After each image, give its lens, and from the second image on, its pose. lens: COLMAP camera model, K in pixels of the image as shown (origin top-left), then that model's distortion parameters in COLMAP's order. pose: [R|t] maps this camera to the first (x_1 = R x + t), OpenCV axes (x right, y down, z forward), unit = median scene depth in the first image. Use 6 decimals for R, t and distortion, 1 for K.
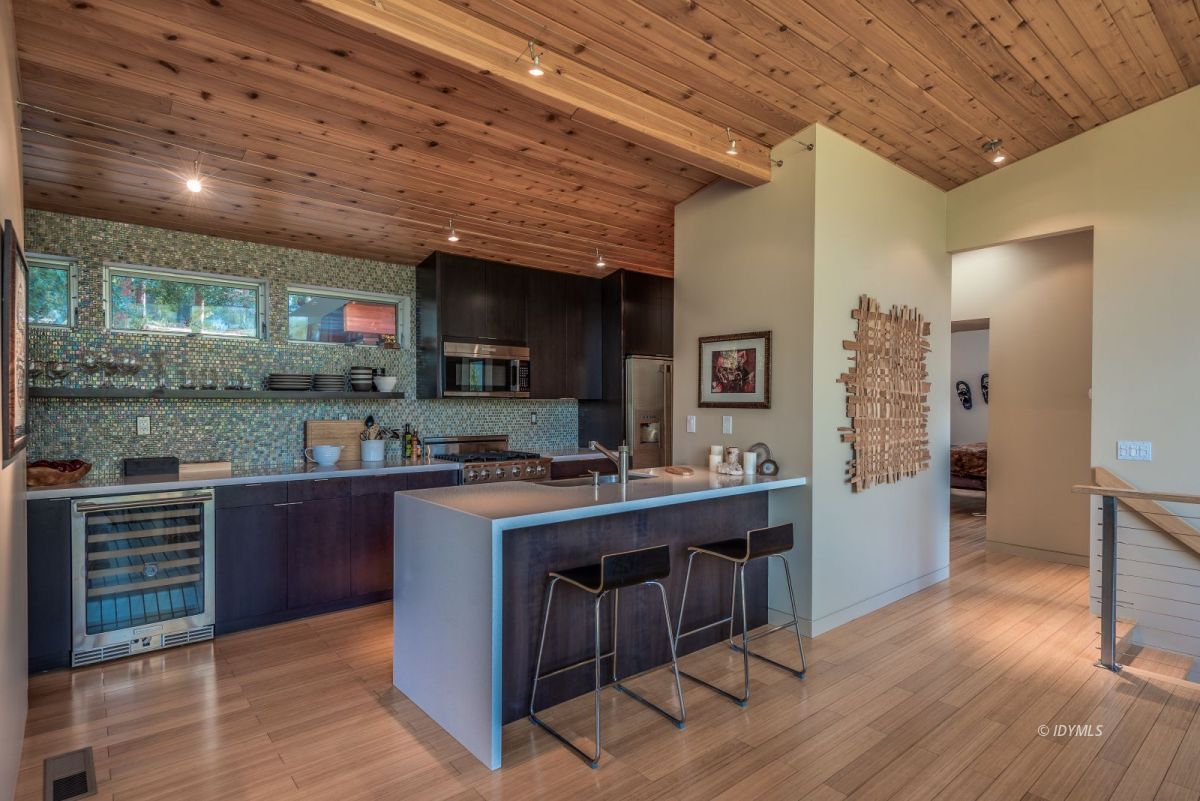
lens RADIAL K [[536.8, 0, 604.5], [0, 536.8, 405.0], [0, 0, 1]] dist [0.012712, -0.001135]
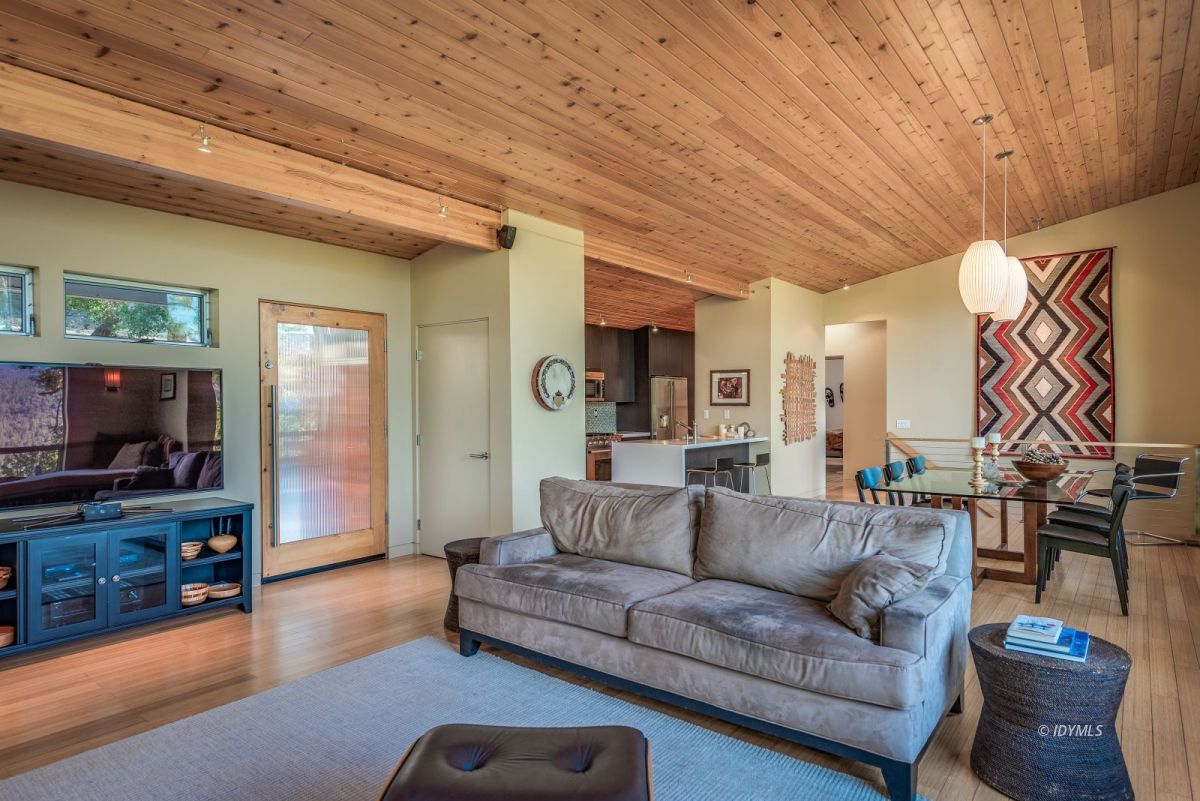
lens RADIAL K [[476.3, 0, 602.6], [0, 476.3, 405.9], [0, 0, 1]] dist [0.011959, -0.003547]
pose [[0.988958, -0.007529, 0.148006, -0.507128], [0.007930, 0.999966, -0.002118, 0.005456], [-0.147985, 0.003268, 0.988984, -0.723792]]
